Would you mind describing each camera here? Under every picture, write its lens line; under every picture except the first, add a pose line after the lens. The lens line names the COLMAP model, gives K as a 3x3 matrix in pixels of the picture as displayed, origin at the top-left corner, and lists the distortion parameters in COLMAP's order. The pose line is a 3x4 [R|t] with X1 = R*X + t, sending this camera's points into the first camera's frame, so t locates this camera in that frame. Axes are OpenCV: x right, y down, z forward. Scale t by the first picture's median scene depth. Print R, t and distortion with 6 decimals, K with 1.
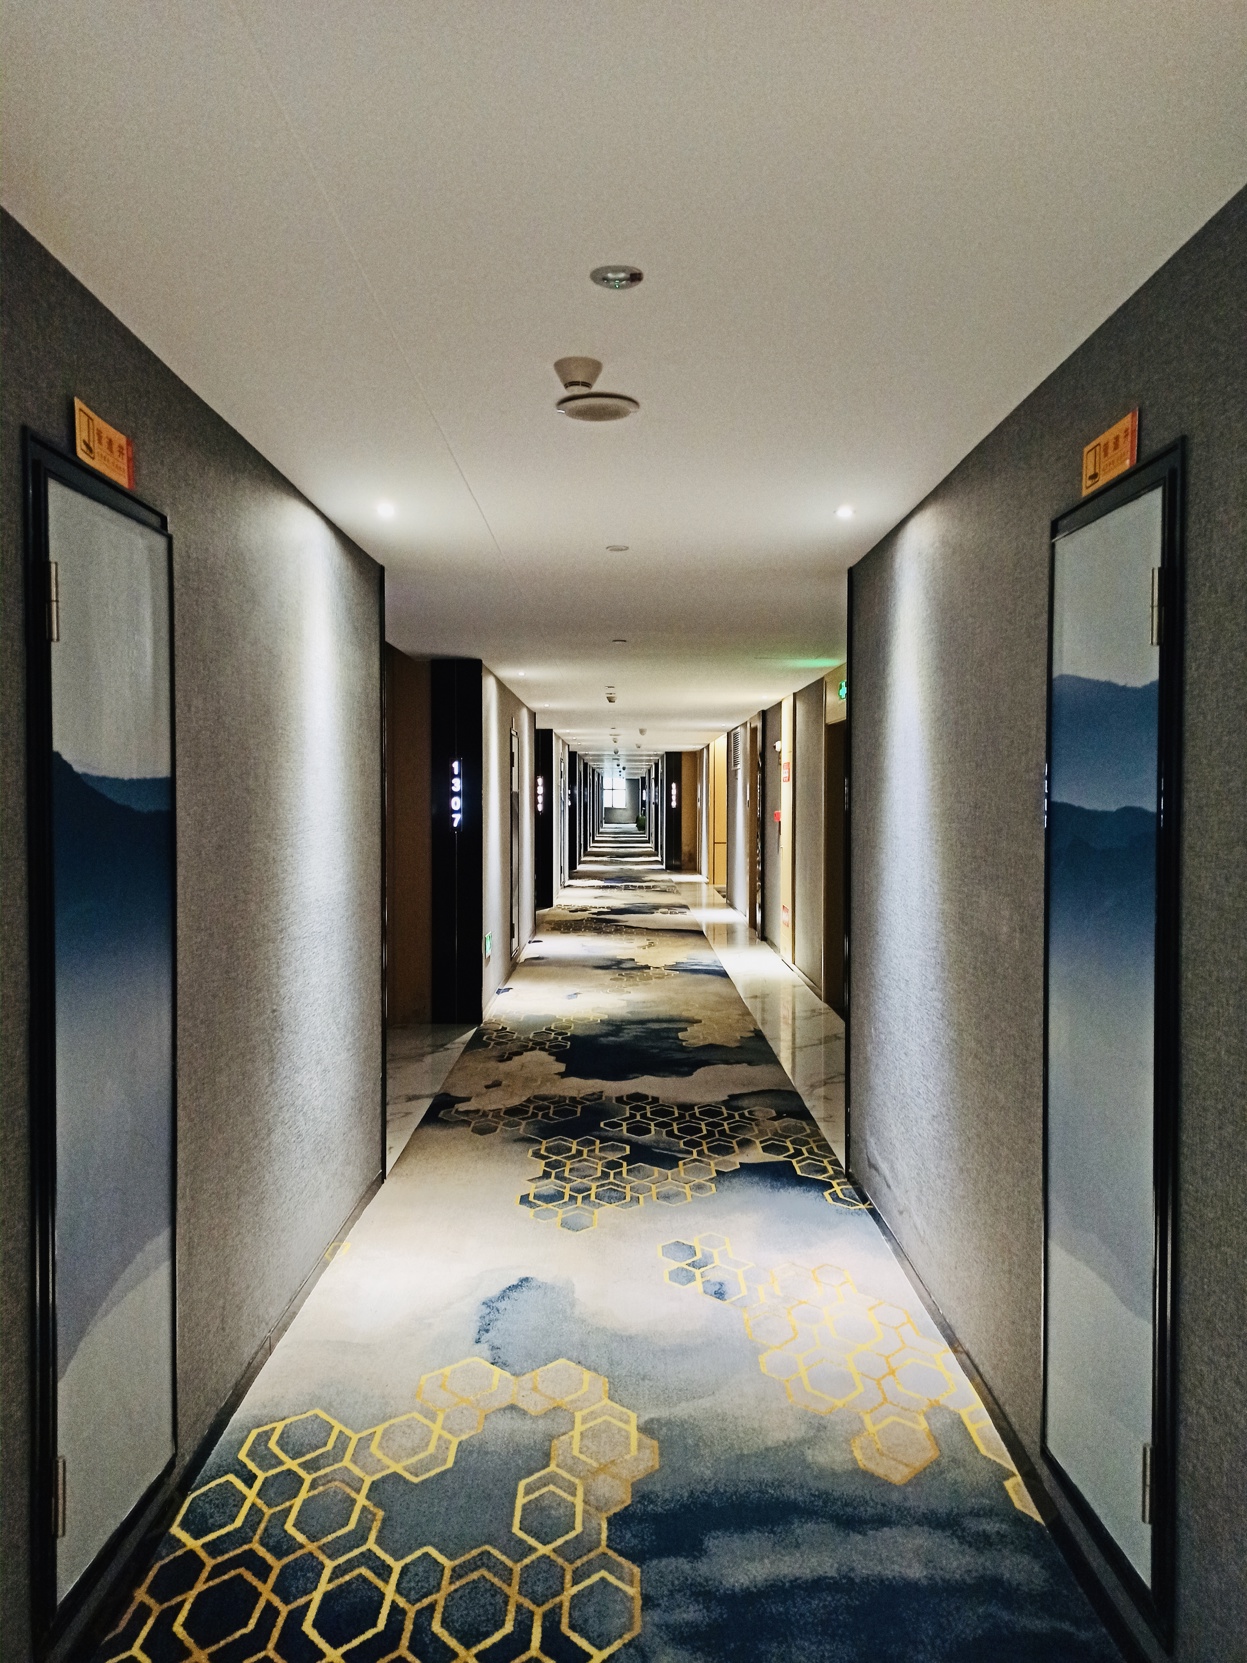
lens RADIAL K [[1234.0, 0, 621.9], [0, 1234.0, 825.7], [0, 0, 1]] dist [0.068641, -0.051000]
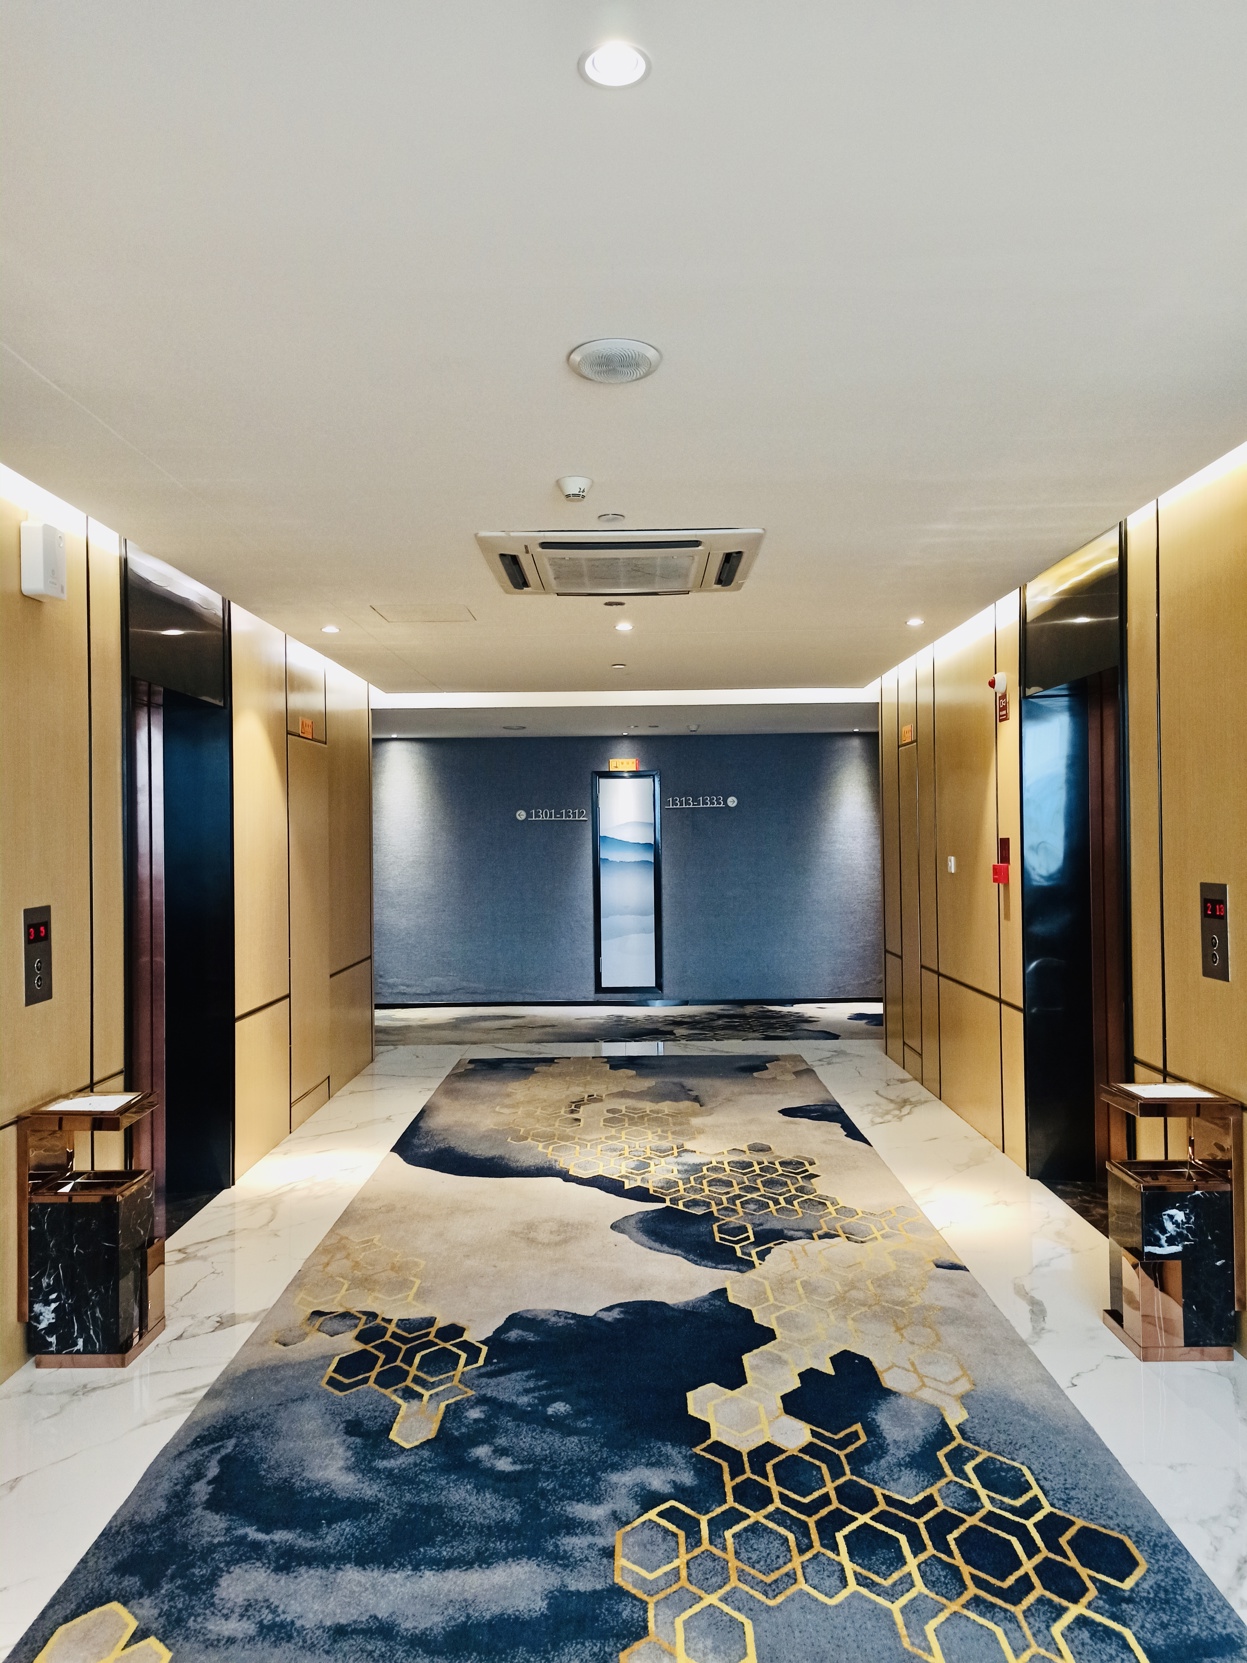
lens RADIAL K [[1234.0, 0, 586.3], [0, 1234.0, 828.1], [0, 0, 1]] dist [0.068641, -0.051000]
pose [[-0.999360, 0.001801, 0.035731, -0.000304], [0.002402, 0.999857, 0.016762, -0.031018], [-0.035696, 0.016837, -0.999221, 1.601620]]
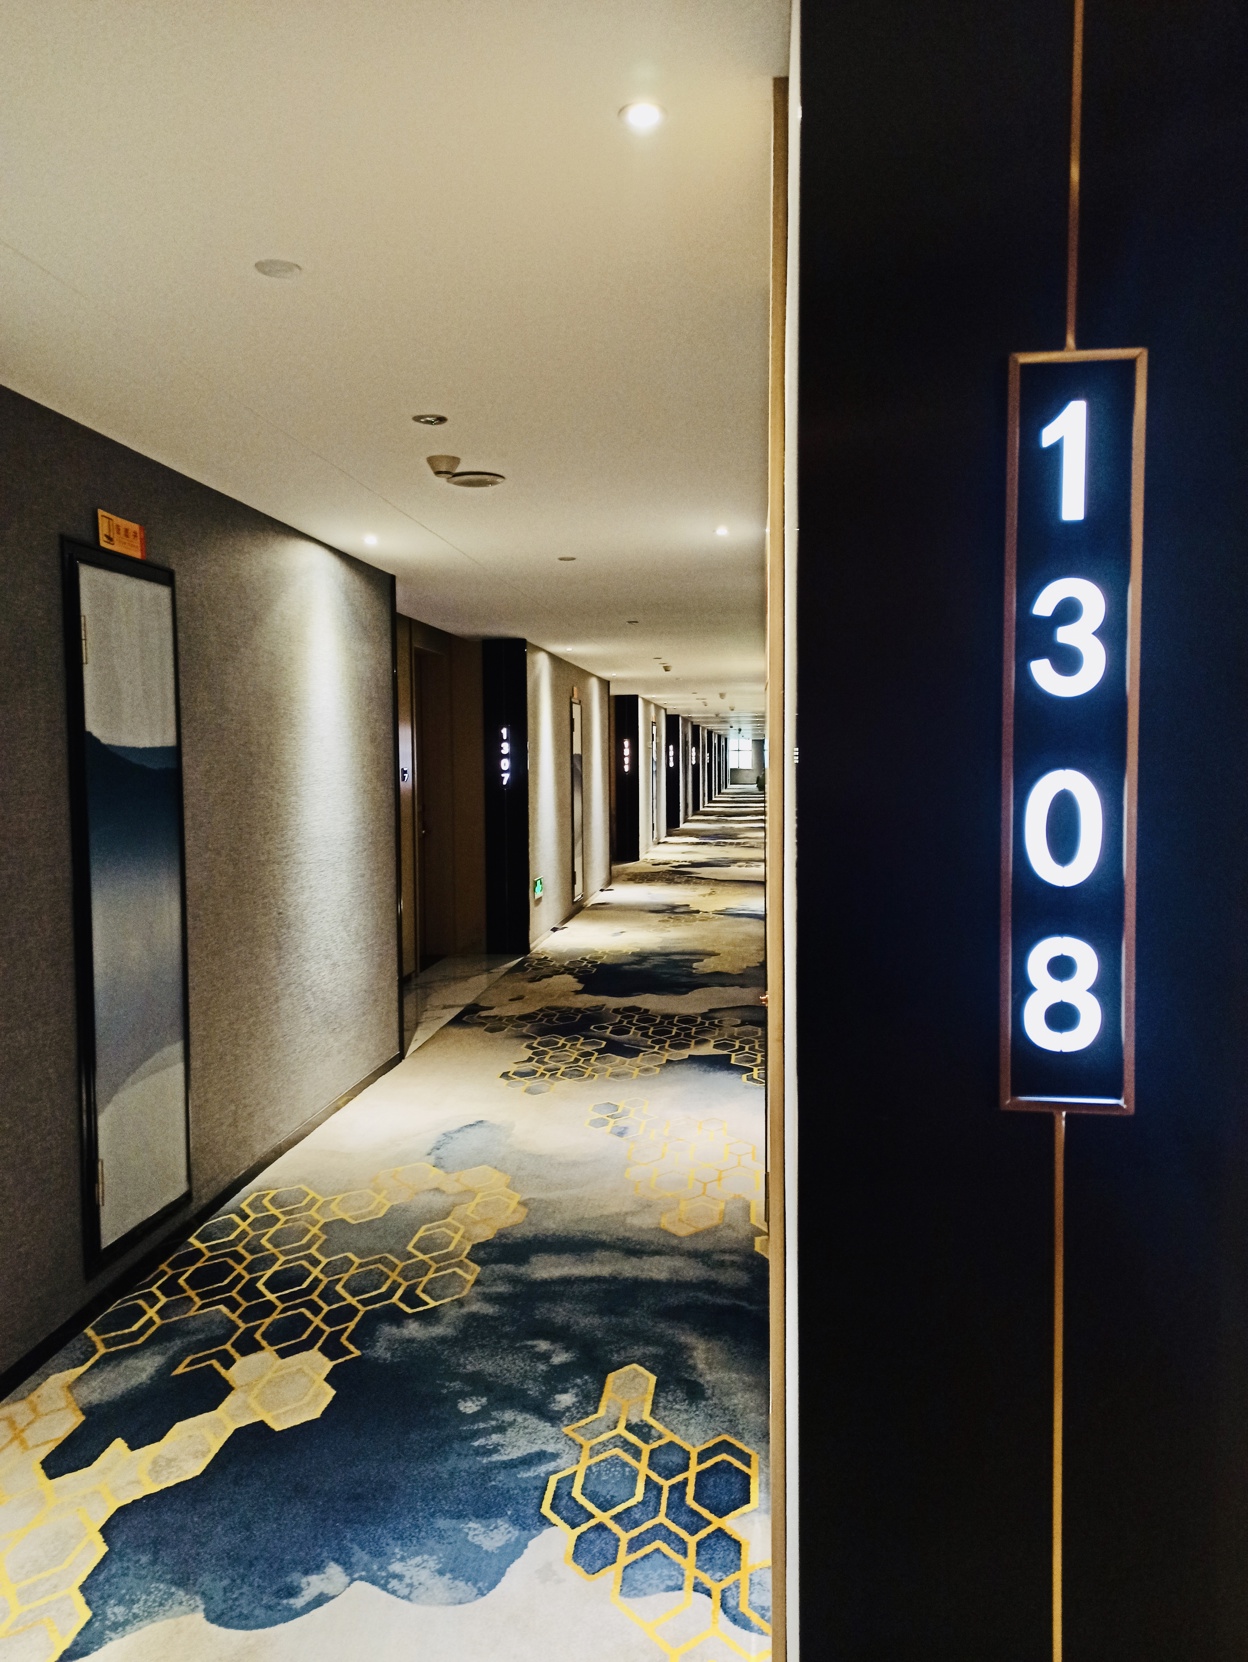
lens RADIAL K [[1233.3, 0, 621.2], [0, 1233.3, 823.1], [0, 0, 1]] dist [0.068641, -0.051000]
pose [[0.993106, -0.002441, -0.117194, 0.285096], [0.005819, 0.999577, 0.028489, 0.012211], [0.117075, -0.028975, 0.992700, -0.357370]]
